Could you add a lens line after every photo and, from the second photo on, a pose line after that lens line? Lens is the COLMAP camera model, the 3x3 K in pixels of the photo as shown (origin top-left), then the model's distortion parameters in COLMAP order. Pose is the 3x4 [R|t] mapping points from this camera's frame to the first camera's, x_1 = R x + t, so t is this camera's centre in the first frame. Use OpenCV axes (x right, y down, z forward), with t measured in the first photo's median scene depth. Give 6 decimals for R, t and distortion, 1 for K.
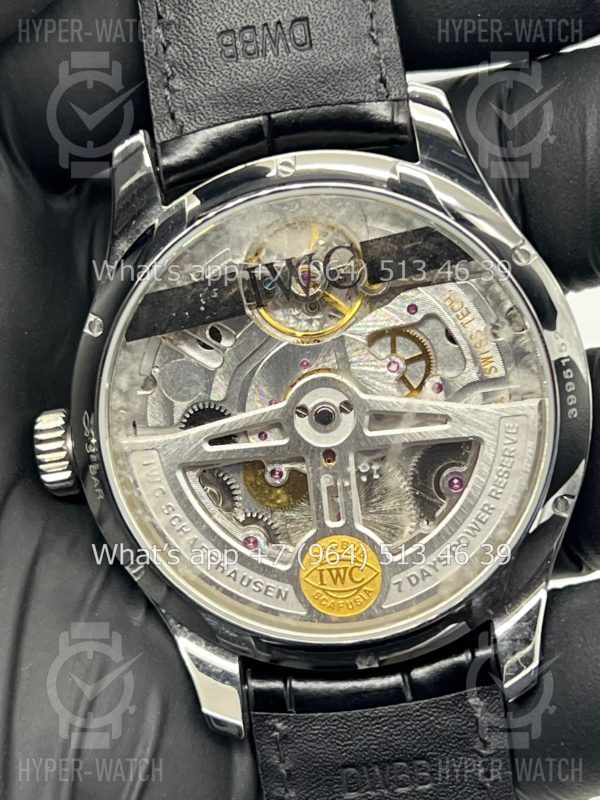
lens RADIAL K [[1724.8, 0, 297.6], [0, 1724.8, 404.0], [0, 0, 1]] dist [0.294541, 0.000000]
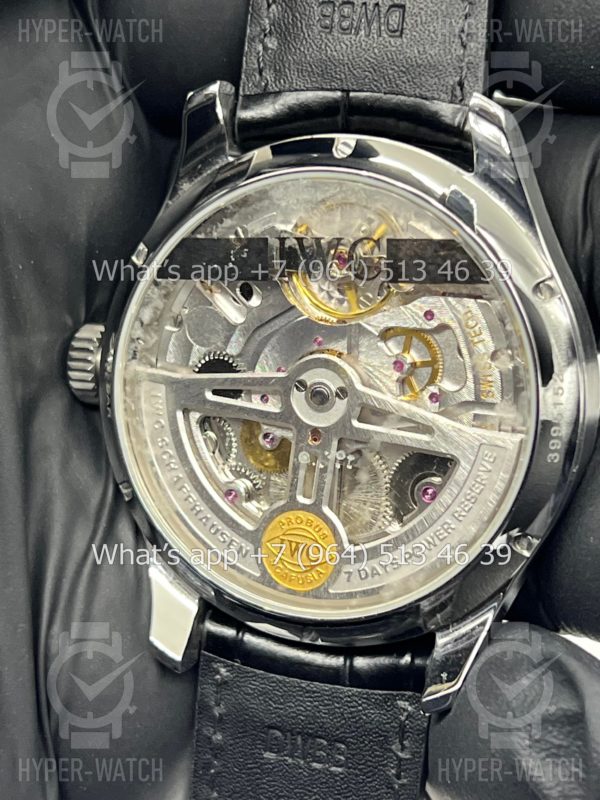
lens RADIAL K [[1724.8, 0, 301.5], [0, 1724.8, 396.8], [0, 0, 1]] dist [0.294541, 0.000000]
pose [[0.940741, 0.256766, -0.221535, 0.227620], [-0.242581, 0.965994, 0.089503, -0.079821], [0.236982, -0.030459, 0.971036, 0.008642]]
